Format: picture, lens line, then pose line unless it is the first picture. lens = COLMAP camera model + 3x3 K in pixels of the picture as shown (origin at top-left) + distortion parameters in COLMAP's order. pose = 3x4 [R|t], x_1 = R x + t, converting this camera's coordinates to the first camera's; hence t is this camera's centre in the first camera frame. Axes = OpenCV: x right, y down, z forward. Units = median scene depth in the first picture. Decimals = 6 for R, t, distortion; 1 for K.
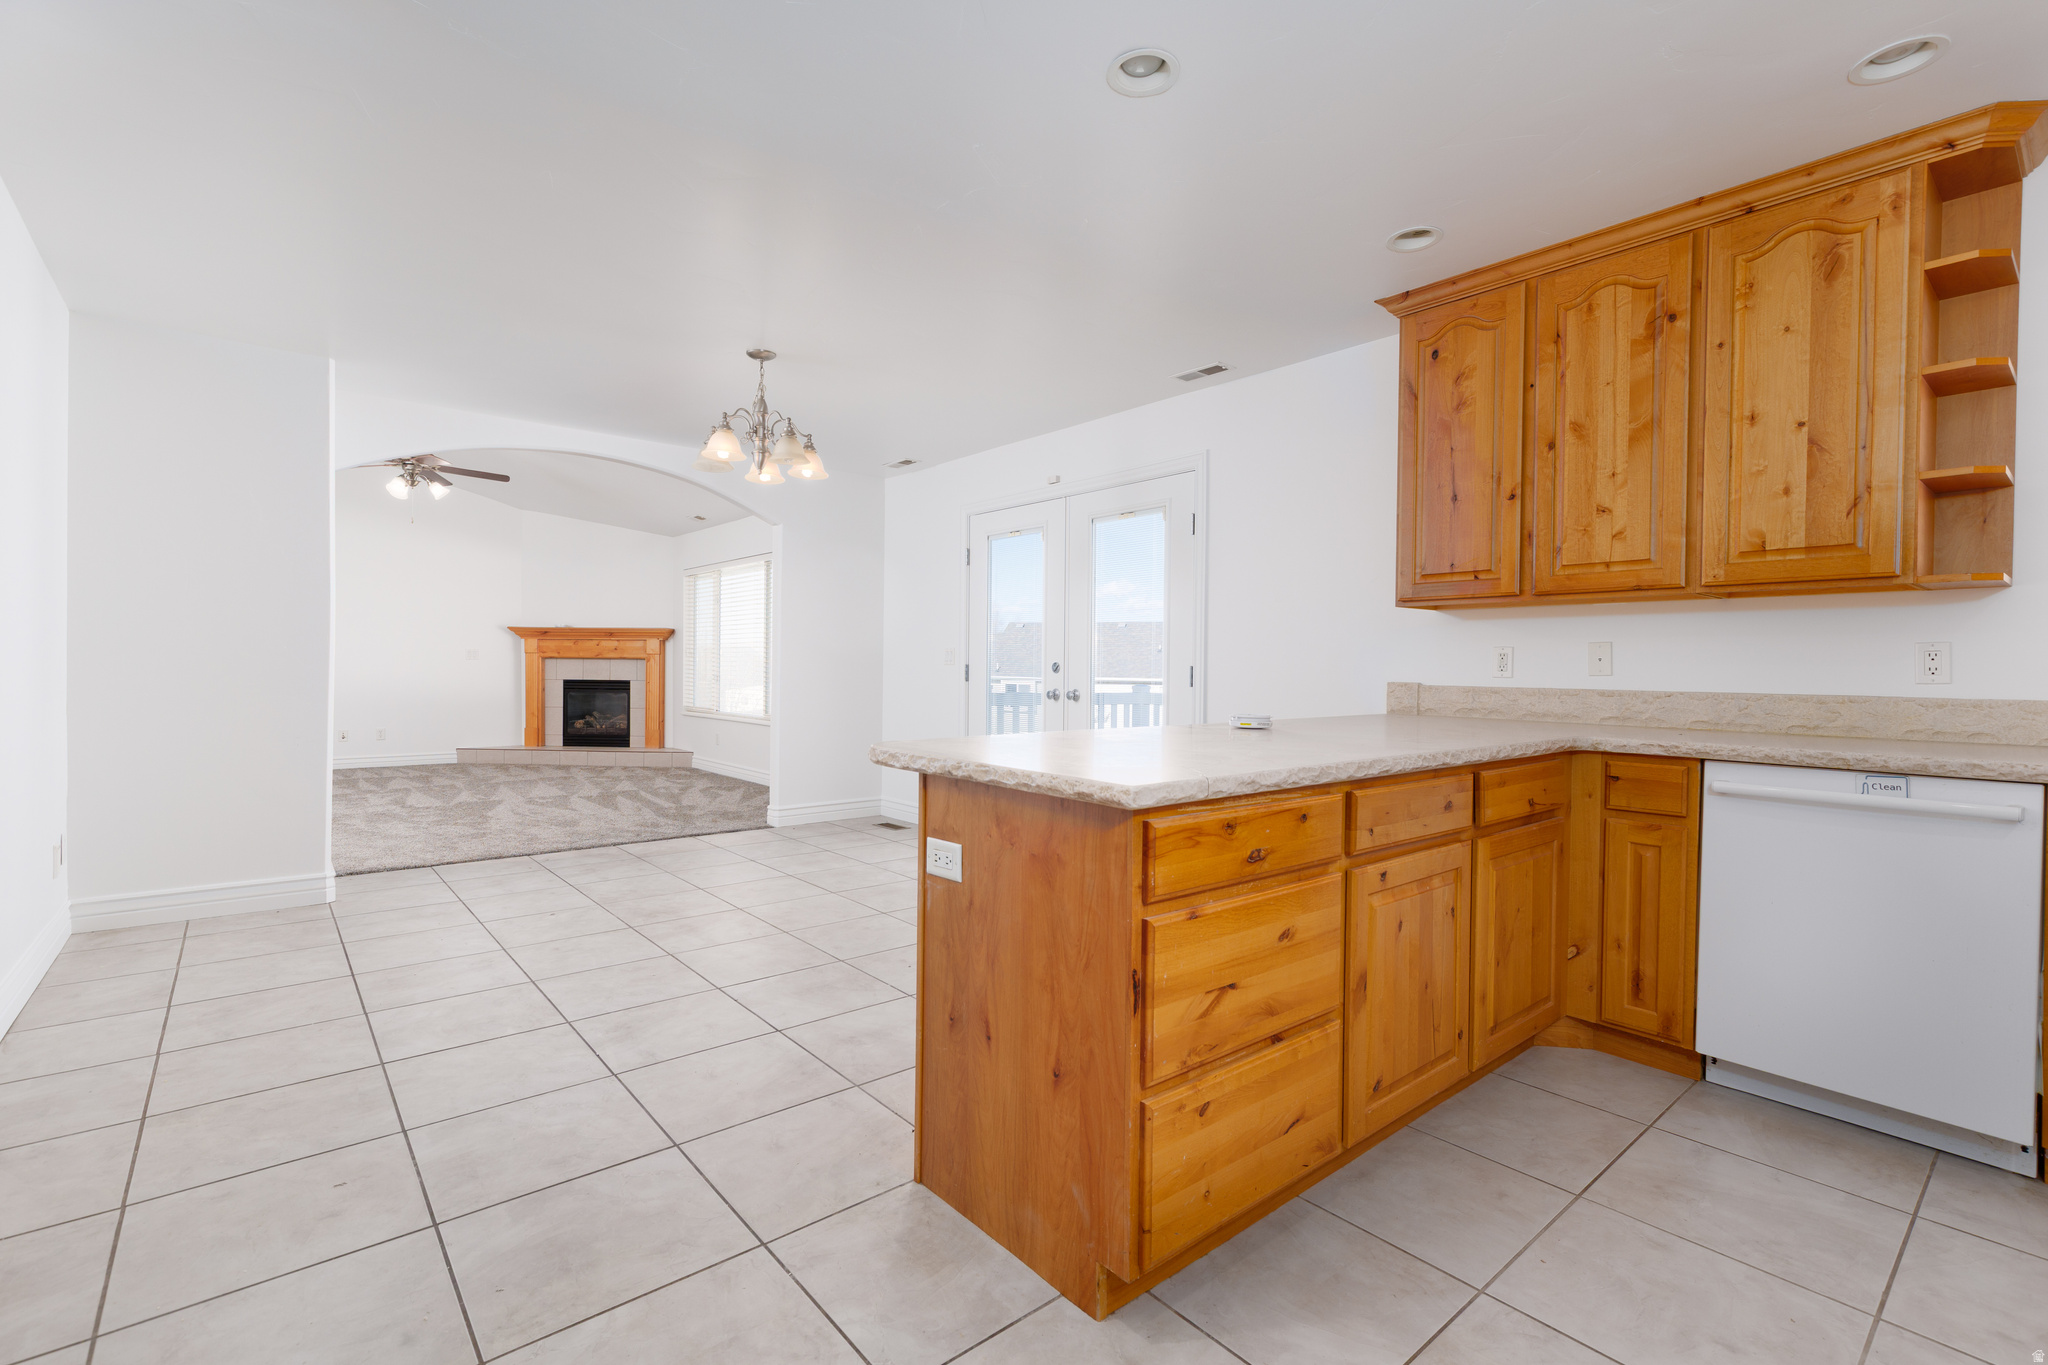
lens RADIAL K [[918.2, 0, 1029.9], [0, 918.2, 677.1], [0, 0, 1]] dist [0.007637, -0.001294]
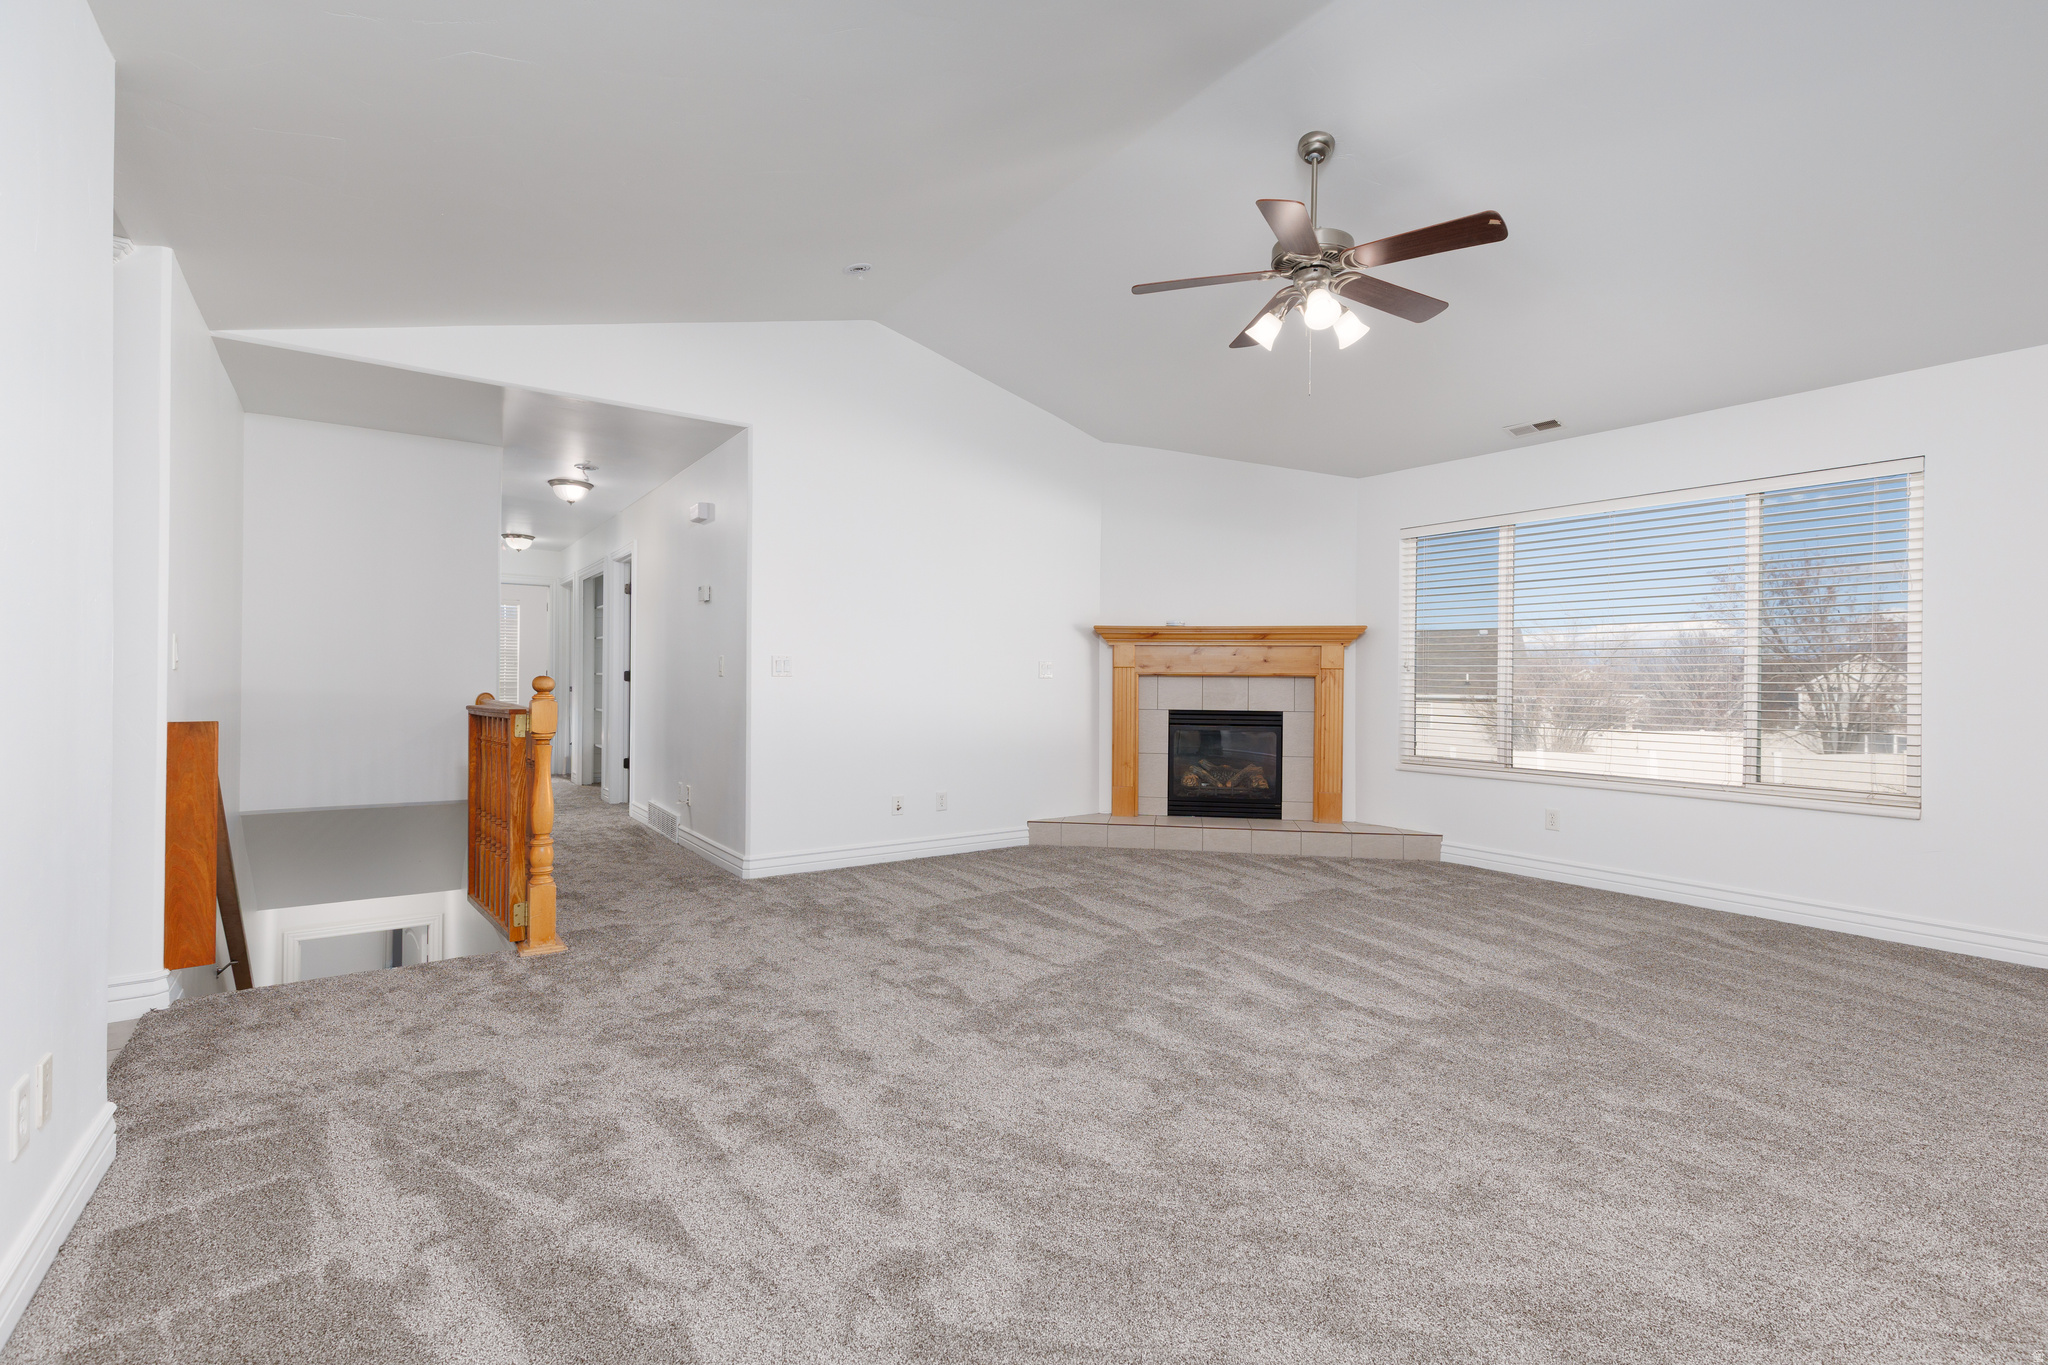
lens RADIAL K [[918.2, 0, 1031.0], [0, 918.2, 680.2], [0, 0, 1]] dist [0.007637, -0.001294]
pose [[0.996580, -0.000003, -0.082634, -1.967249], [-0.000928, 0.999936, -0.011233, -0.036815], [0.082629, 0.011271, 0.996517, 1.323593]]
